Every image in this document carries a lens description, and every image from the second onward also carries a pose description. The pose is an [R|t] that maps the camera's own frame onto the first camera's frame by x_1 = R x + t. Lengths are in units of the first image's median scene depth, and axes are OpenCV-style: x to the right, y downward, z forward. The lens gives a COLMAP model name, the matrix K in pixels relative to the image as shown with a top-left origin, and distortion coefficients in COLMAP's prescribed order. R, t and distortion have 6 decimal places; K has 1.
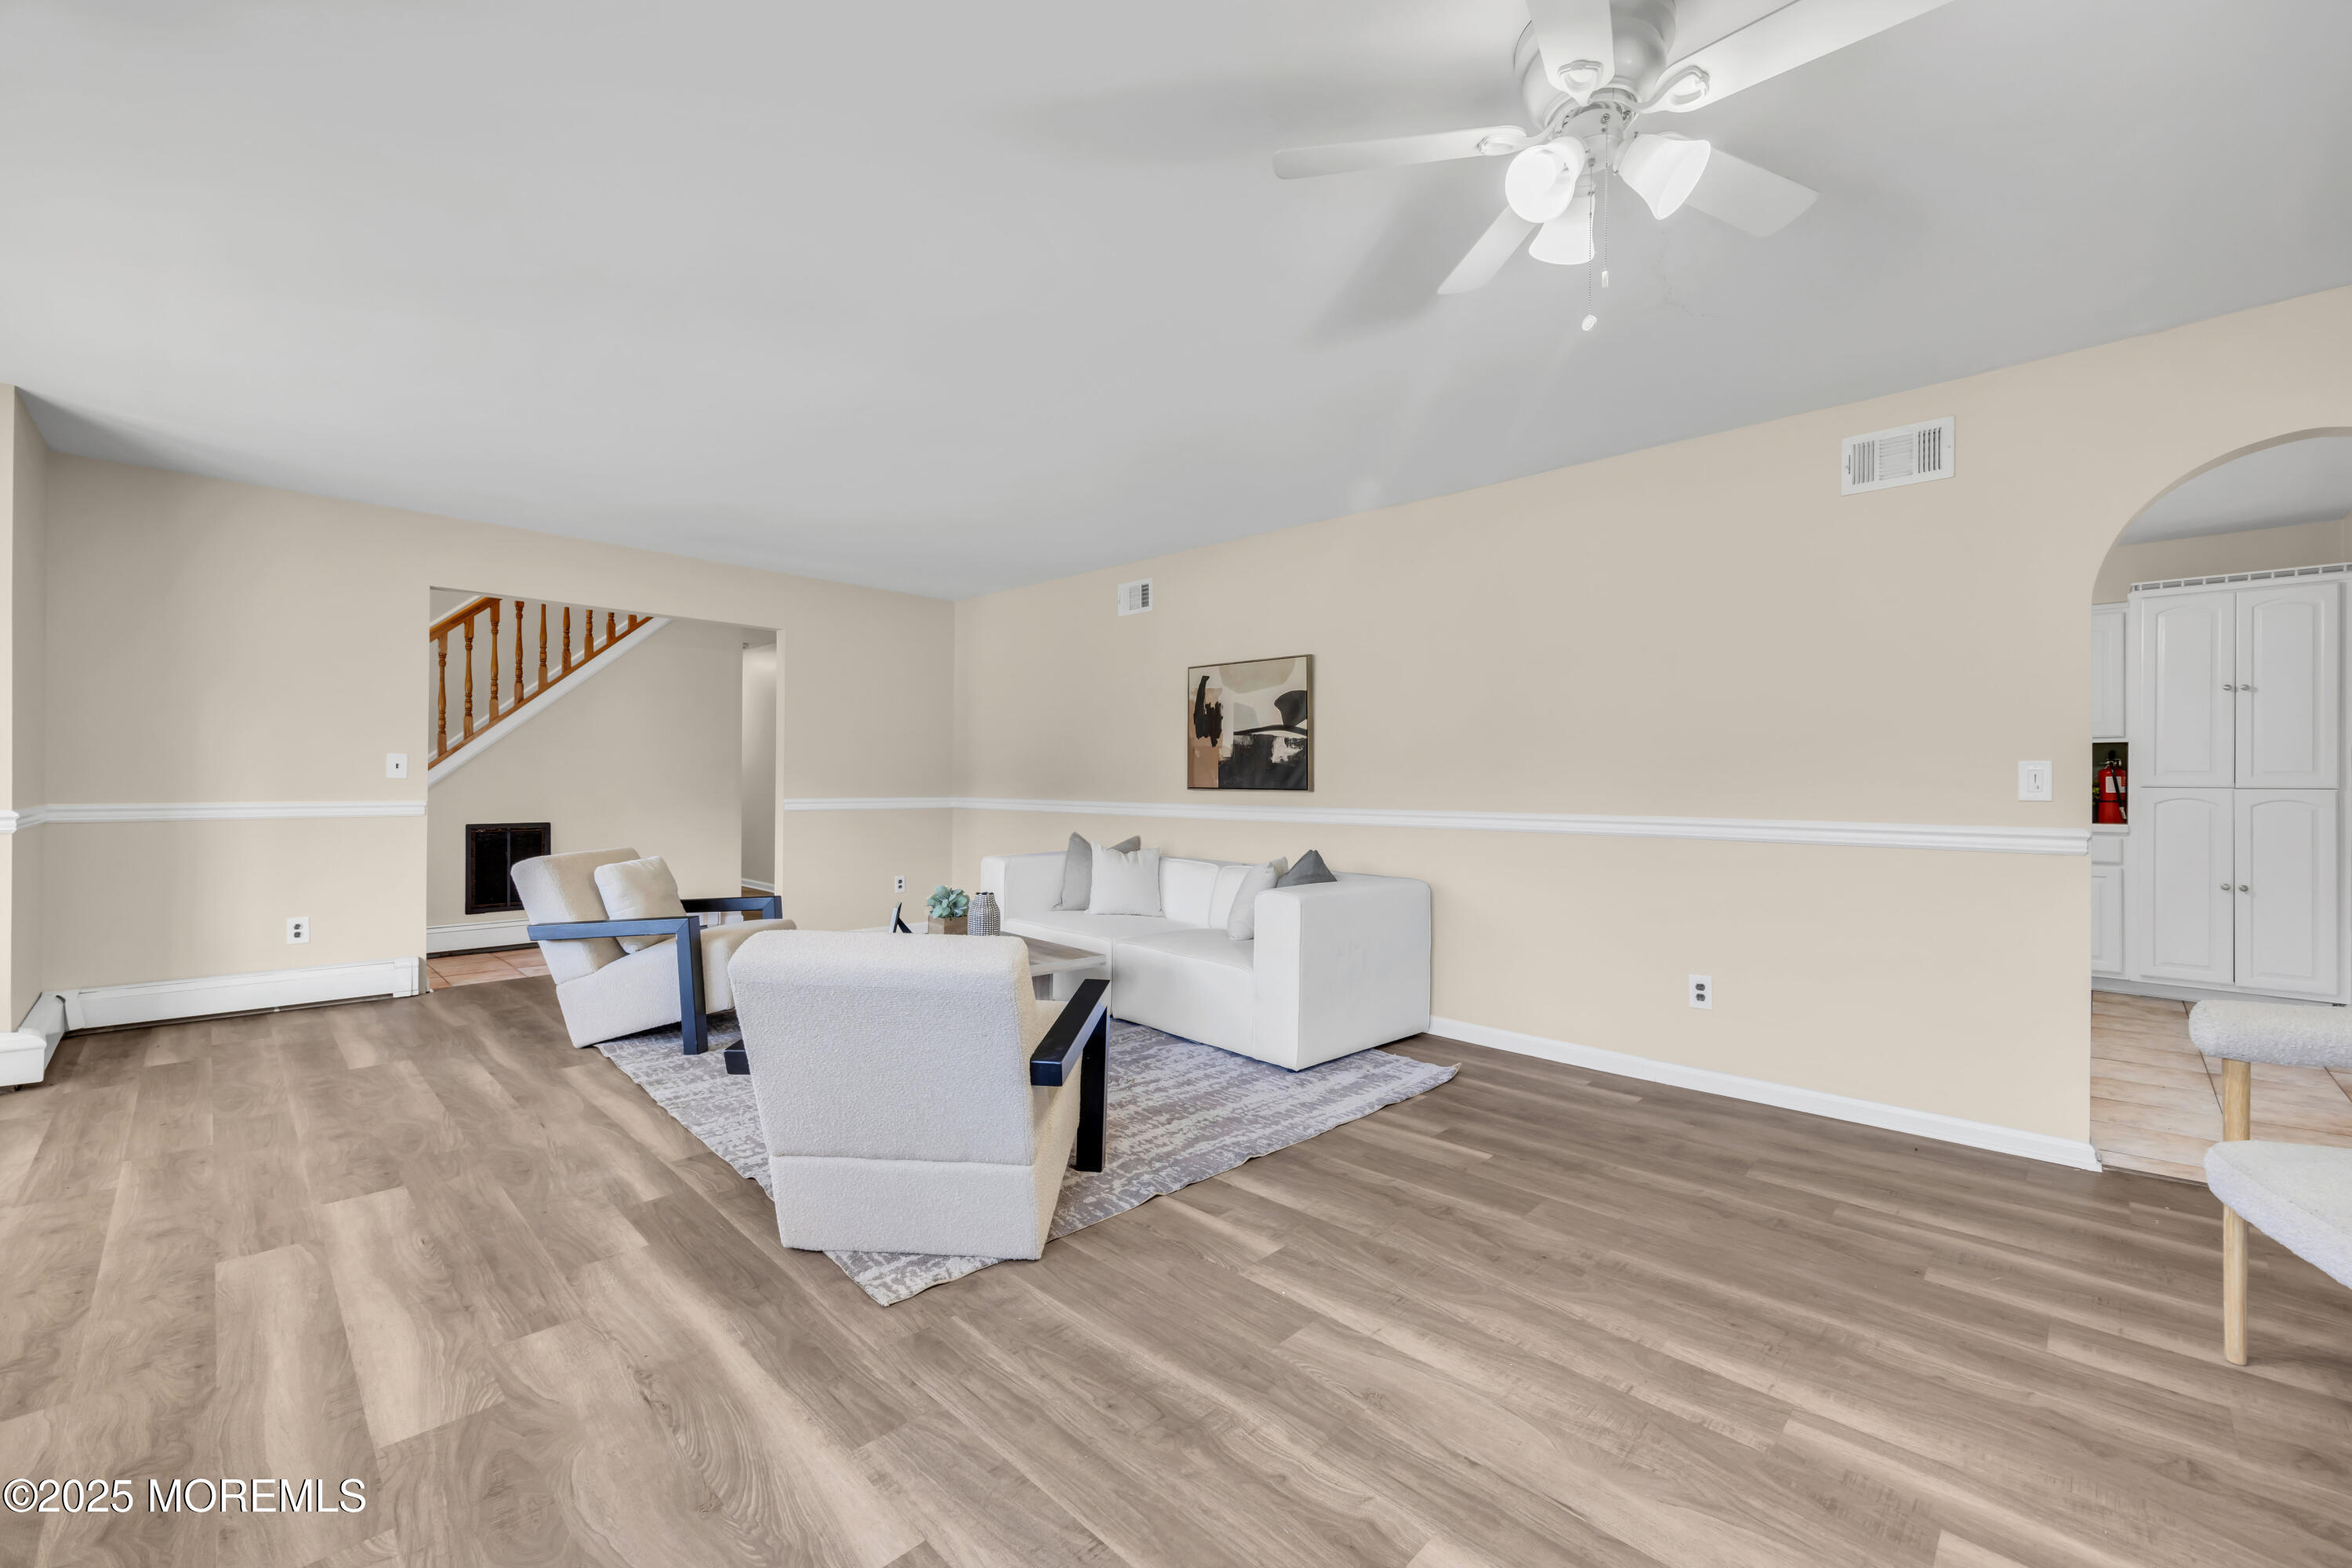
lens RADIAL K [[943.2, 0, 1190.3], [0, 943.2, 786.7], [0, 0, 1]] dist [-0.002721, -0.001806]
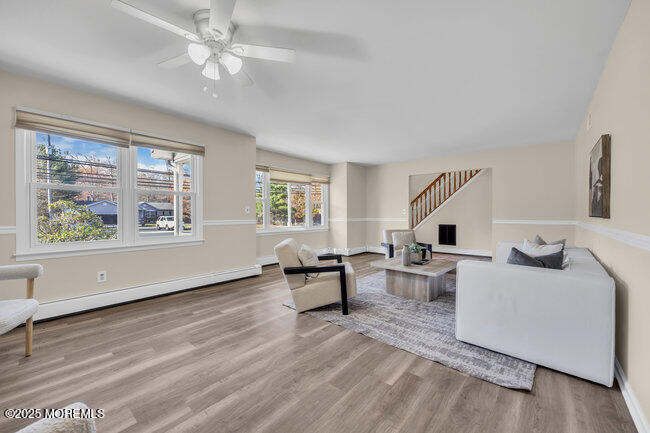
lens RADIAL K [[260.7, 0, 330.8], [0, 260.7, 212.8], [0, 0, 1]] dist [-0.002721, -0.001806]
pose [[0.069527, -0.013792, -0.997485, 0.844595], [-0.000518, 0.999904, -0.013862, 0.004473], [0.997580, 0.001480, 0.069513, 0.761447]]
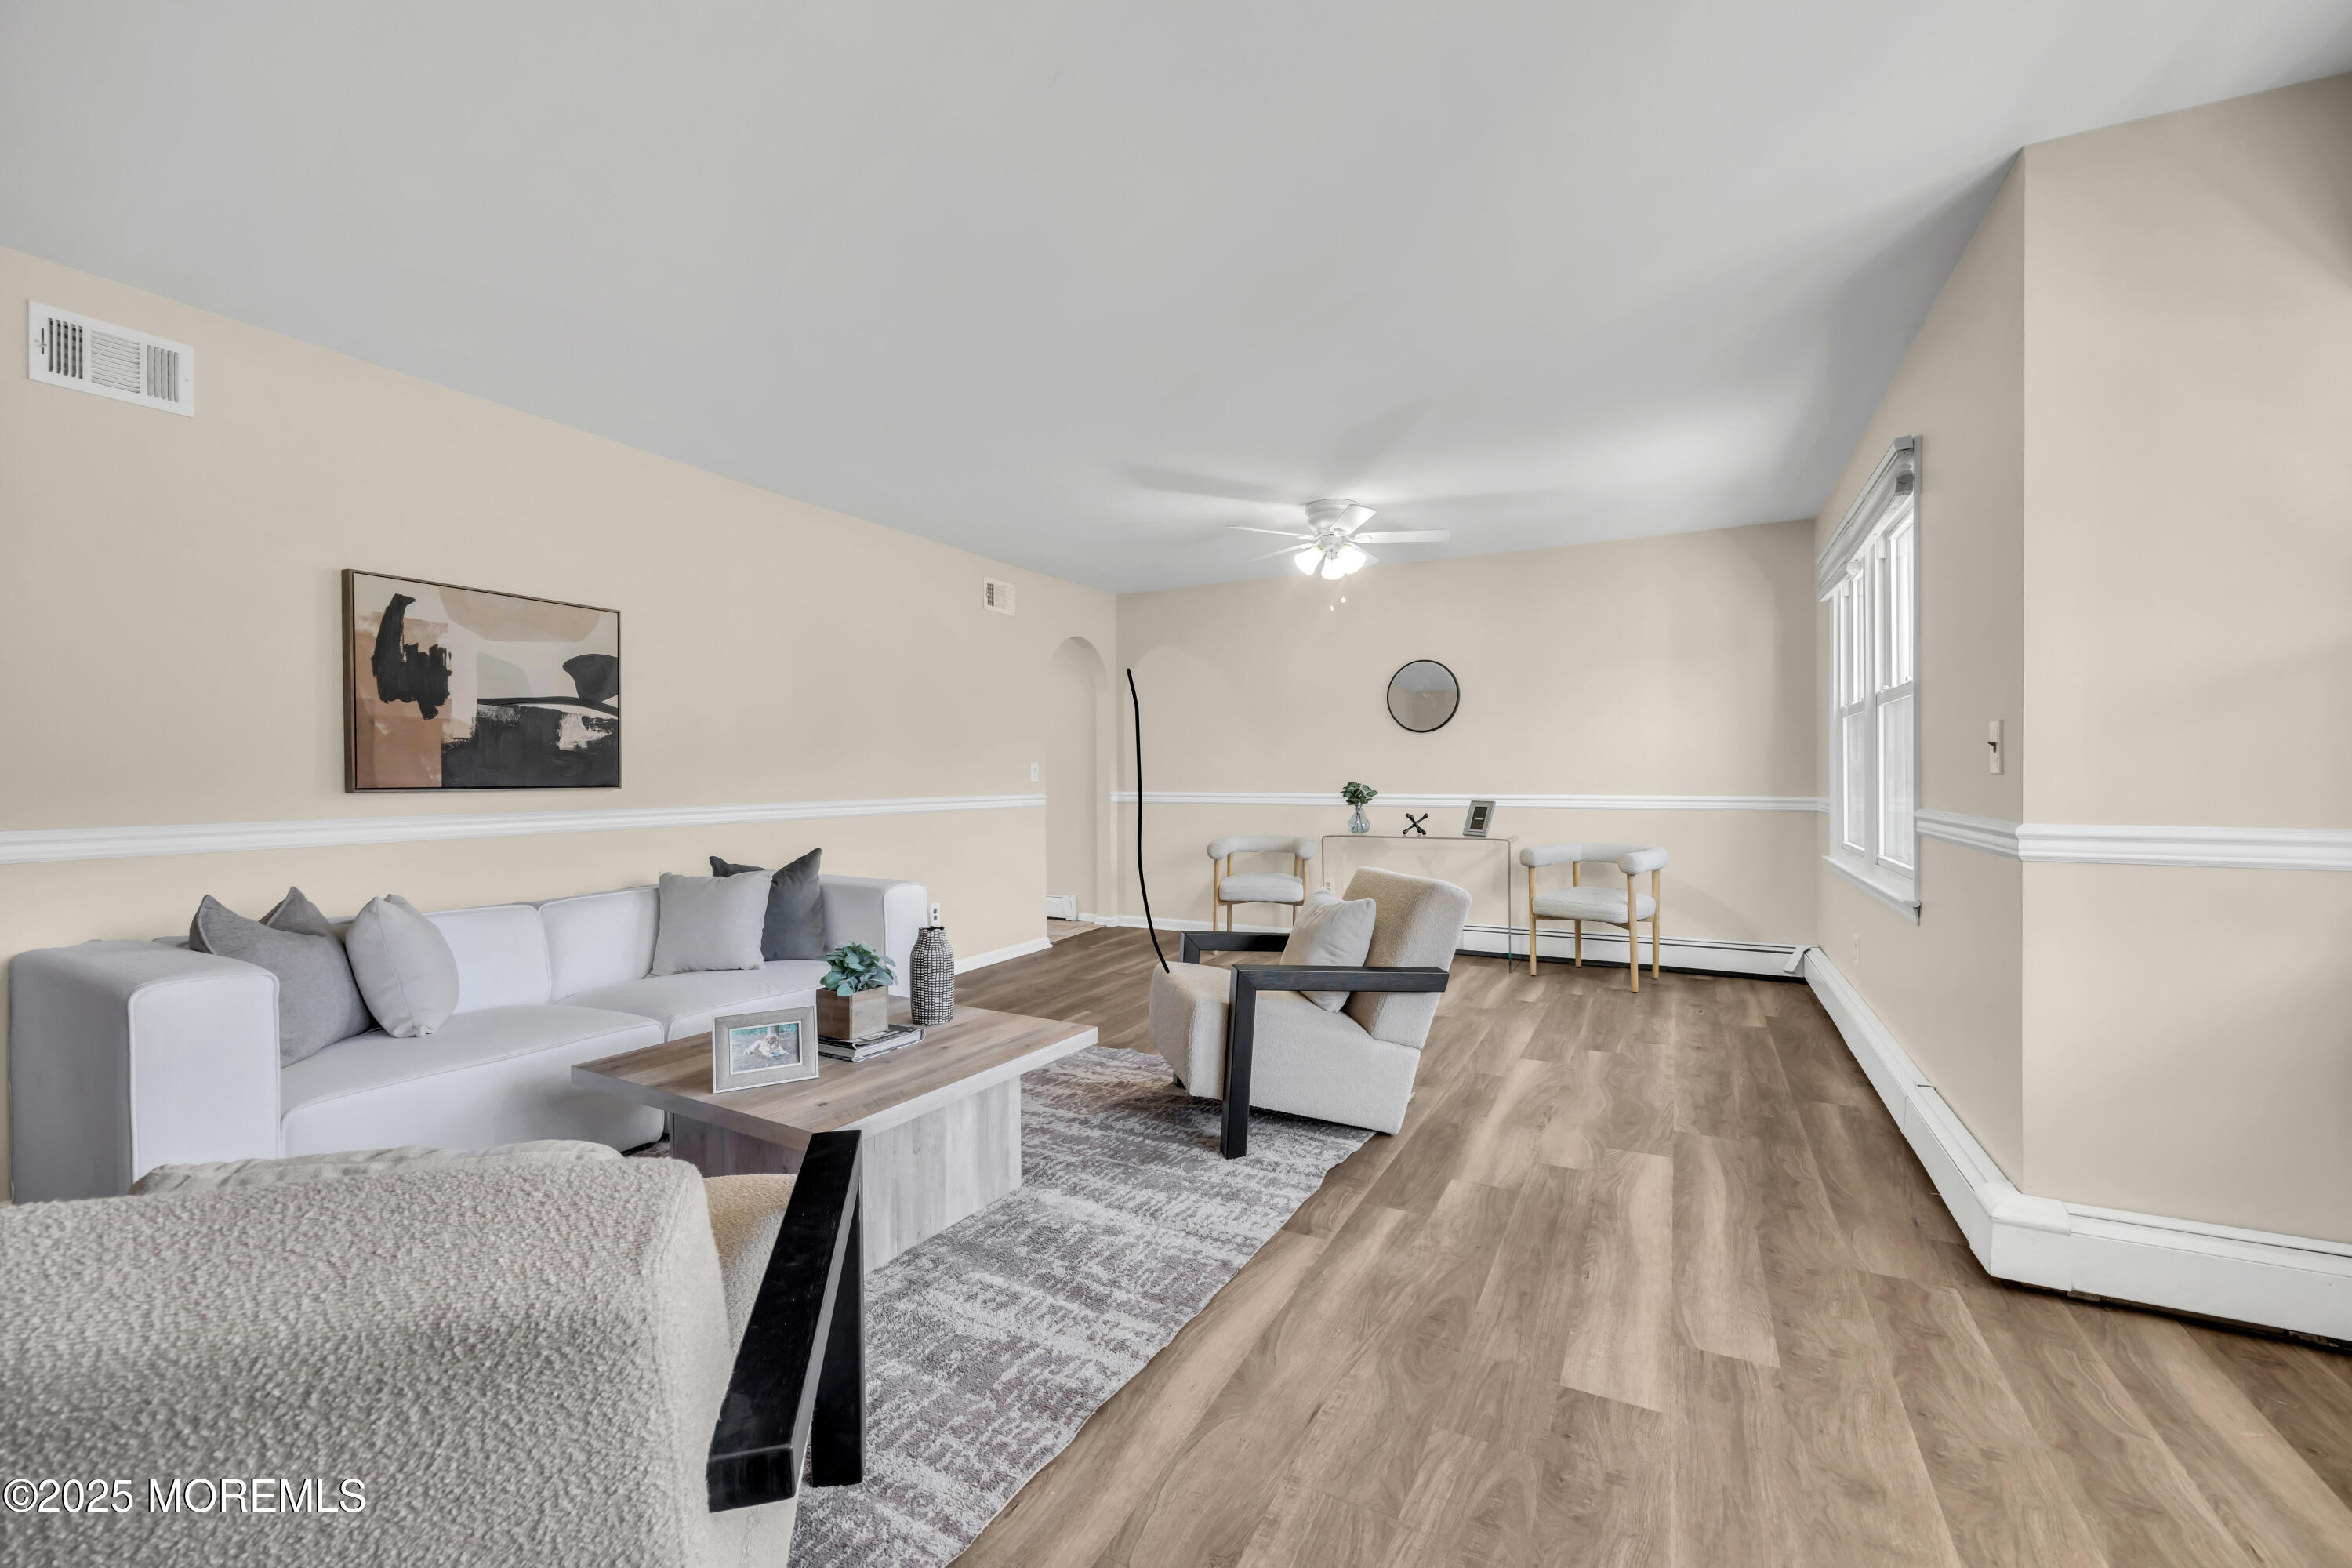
lens RADIAL K [[943.2, 0, 1184.1], [0, 943.2, 779.1], [0, 0, 1]] dist [-0.002721, -0.001806]
pose [[-0.280741, -0.009851, 0.959733, -1.150936], [0.003484, 0.999930, 0.011283, -0.014939], [-0.959777, 0.006511, -0.280687, 1.185325]]
